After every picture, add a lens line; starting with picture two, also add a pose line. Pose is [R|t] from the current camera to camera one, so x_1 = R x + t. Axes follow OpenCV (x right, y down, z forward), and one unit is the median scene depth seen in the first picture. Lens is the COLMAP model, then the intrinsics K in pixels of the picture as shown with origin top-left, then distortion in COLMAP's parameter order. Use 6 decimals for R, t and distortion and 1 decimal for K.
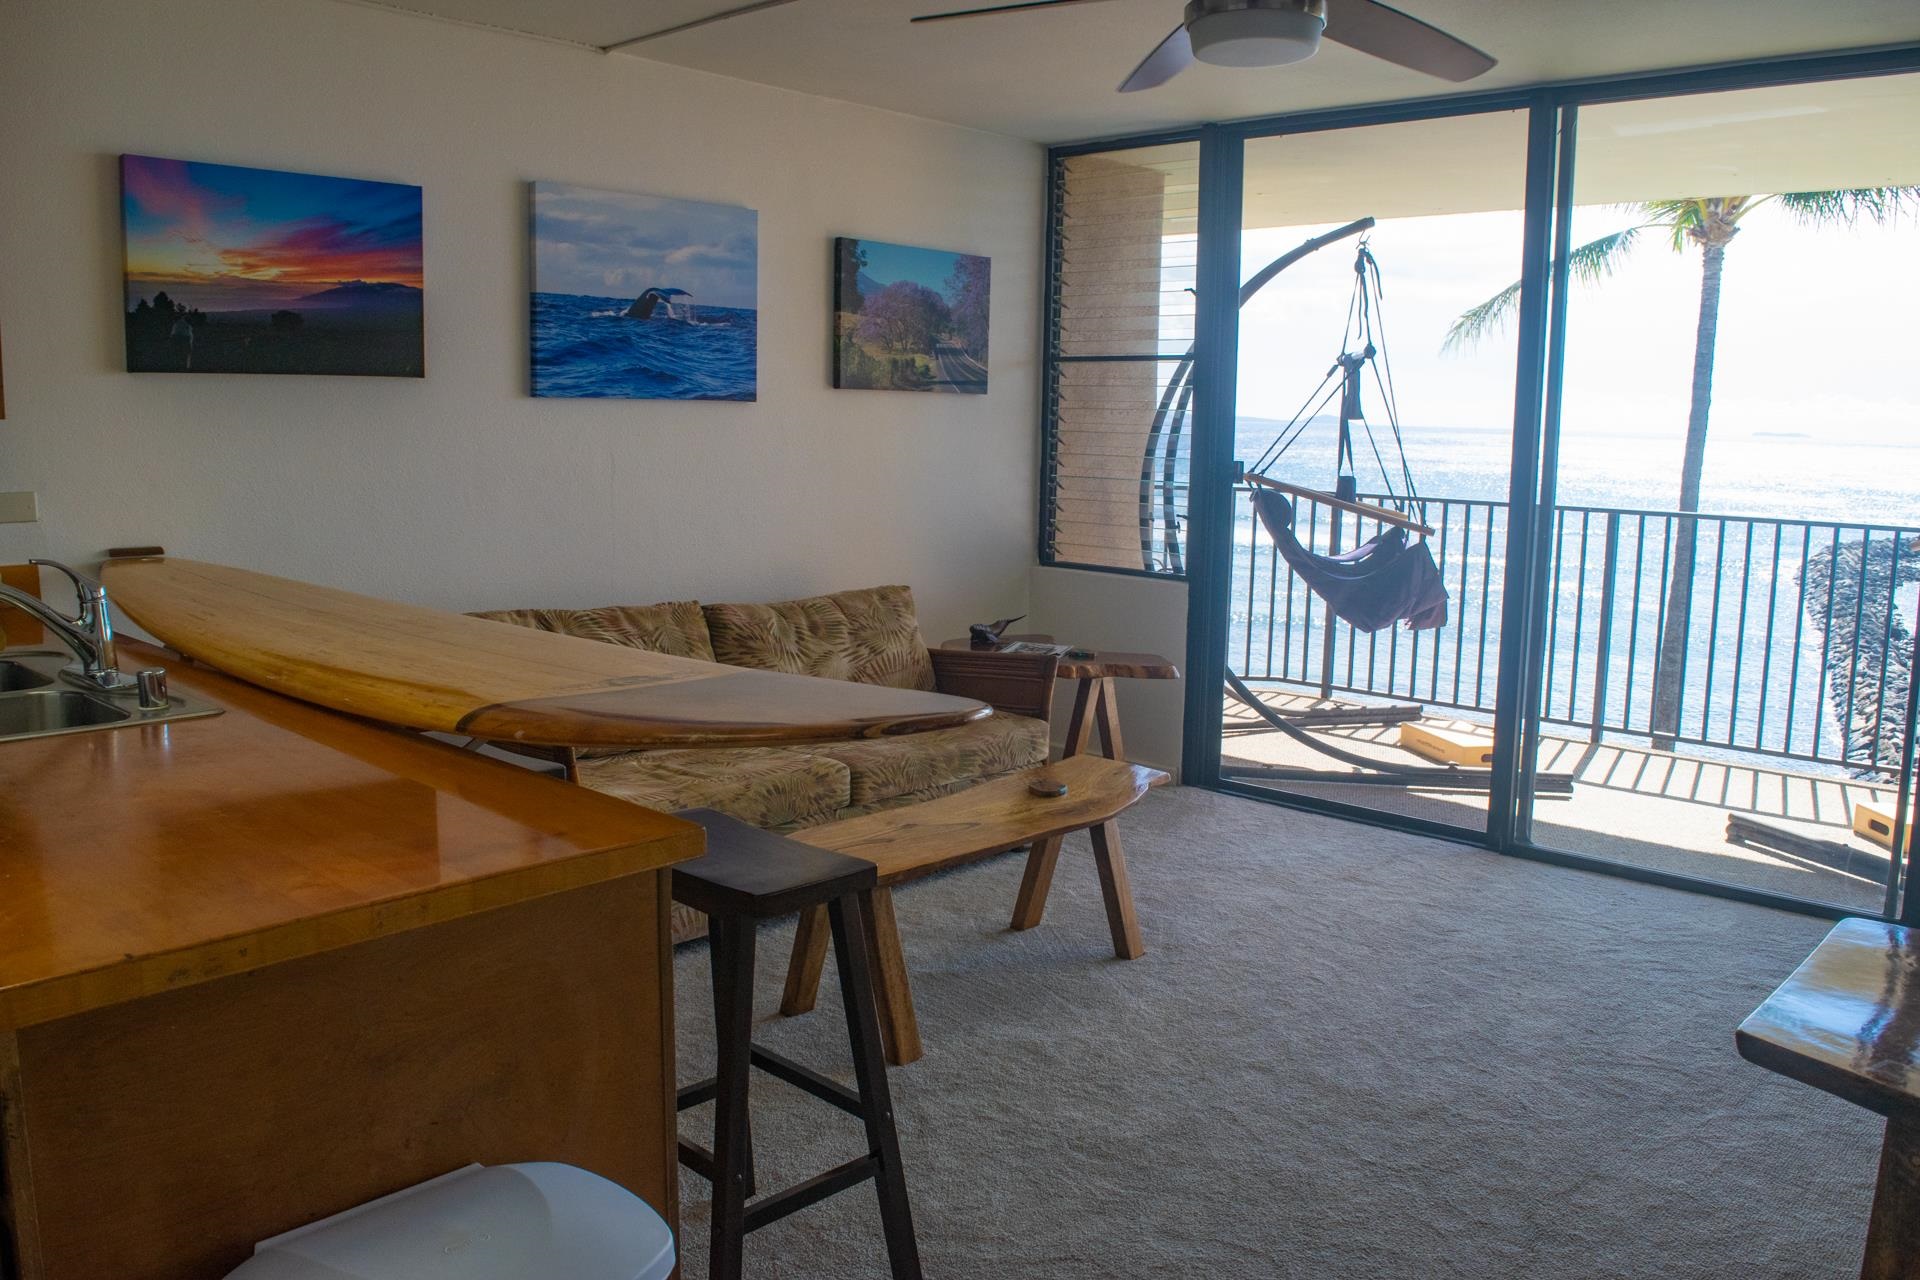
lens RADIAL K [[1511.2, 0, 960.7], [0, 1511.2, 641.0], [0, 0, 1]] dist [-0.084992, 0.011724]
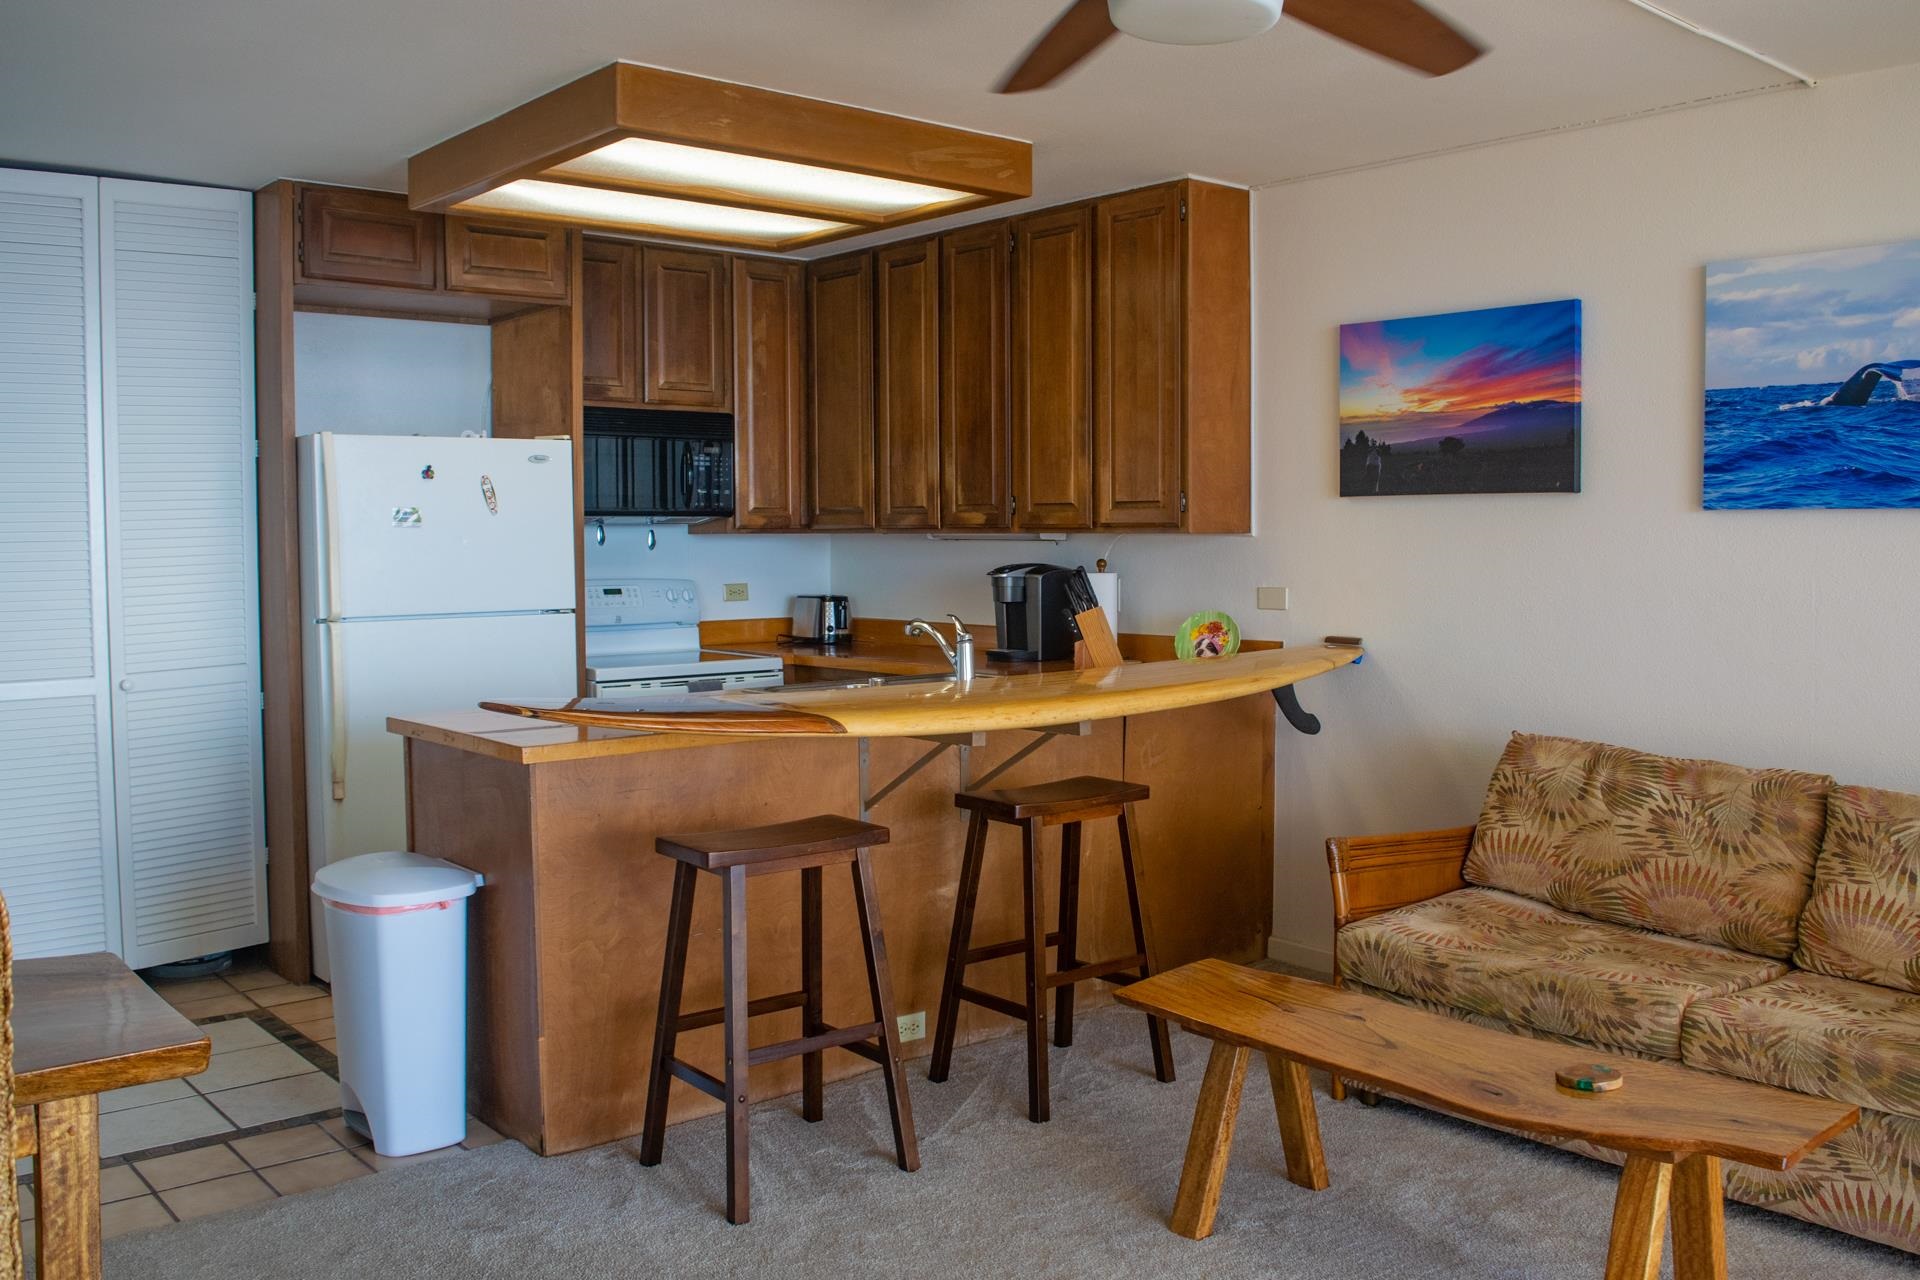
lens RADIAL K [[1638.8, 0, 961.7], [0, 1638.8, 638.9], [0, 0, 1]] dist [-0.093144, 0.024903]
pose [[-0.115395, 0.049166, -0.992102, 0.808088], [-0.147188, 0.986902, 0.066028, -0.101722], [0.982354, 0.153645, -0.106647, 0.802730]]
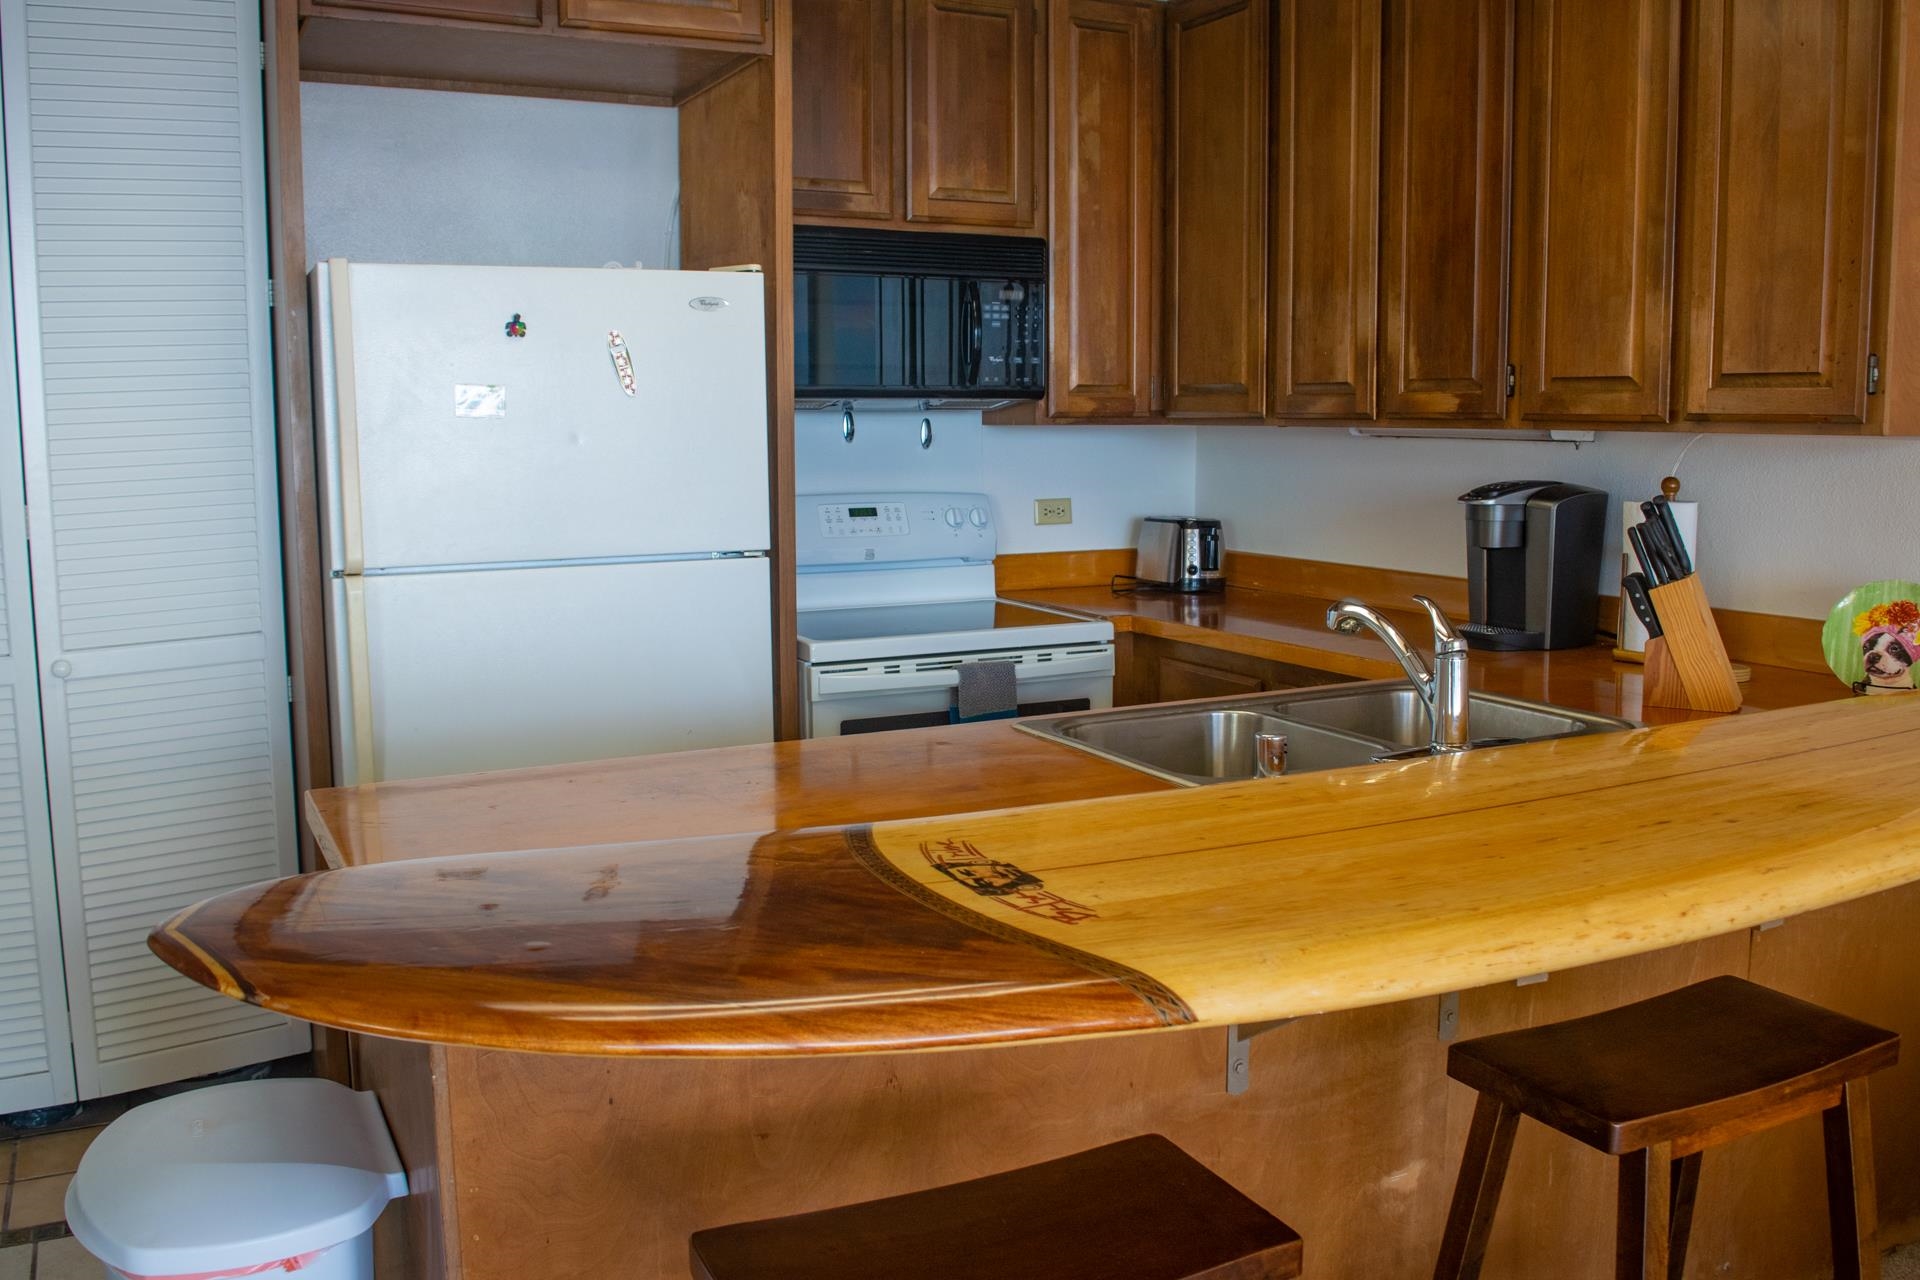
lens RADIAL K [[1638.8, 0, 962.7], [0, 1638.8, 635.3], [0, 0, 1]] dist [-0.093144, 0.024903]
pose [[-0.336941, 0.110933, -0.934968, 0.221537], [-0.142827, 0.975520, 0.167215, -0.100814], [0.930630, 0.189880, -0.312848, 0.694321]]
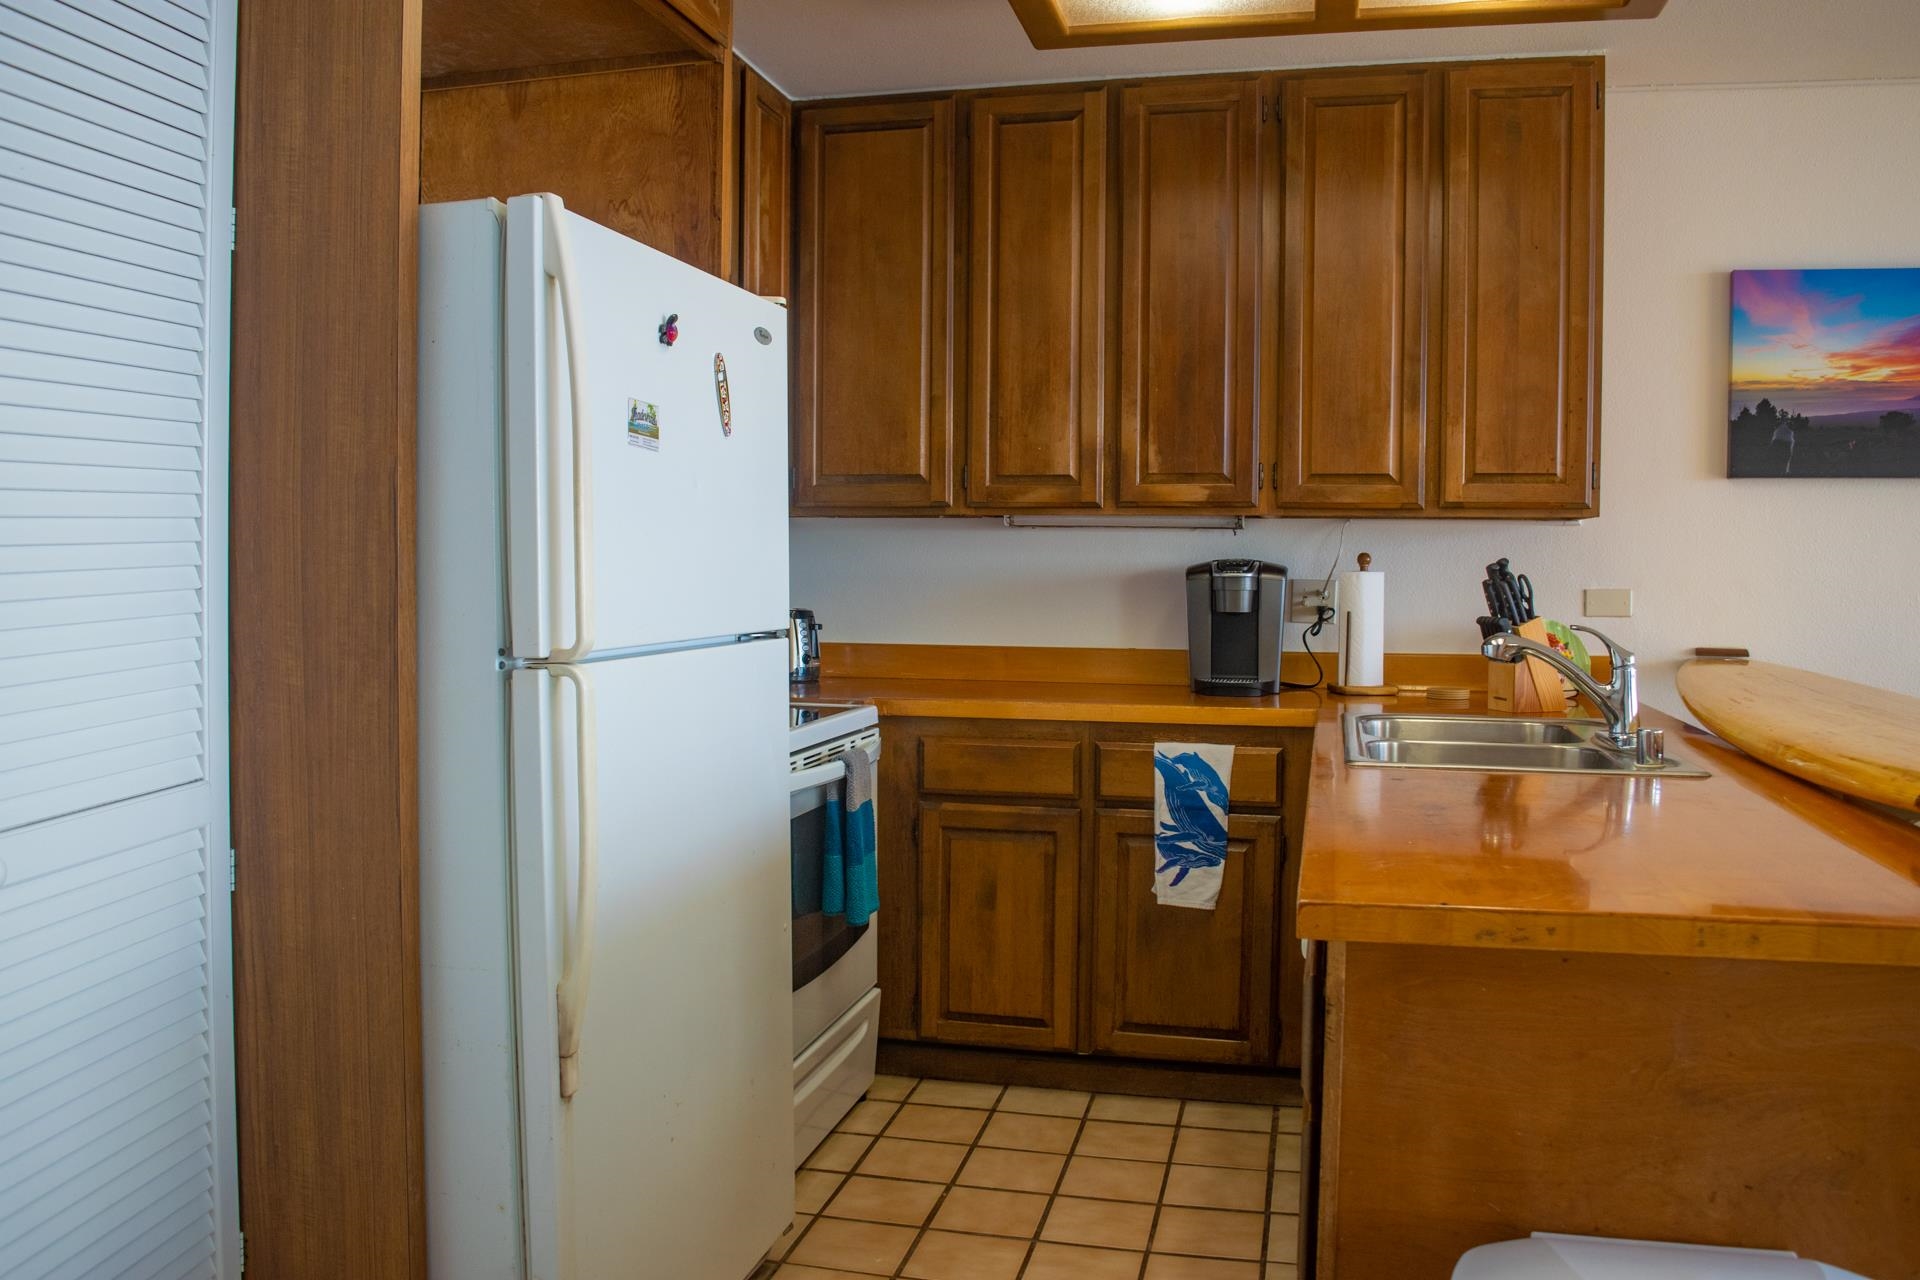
lens RADIAL K [[1511.2, 0, 970.0], [0, 1511.2, 627.3], [0, 0, 1]] dist [-0.084992, 0.011724]
pose [[0.491751, 0.023784, -0.870411, 0.073933], [-0.130904, 0.990285, -0.046896, 0.037346], [0.860840, 0.137001, 0.490087, 0.043842]]
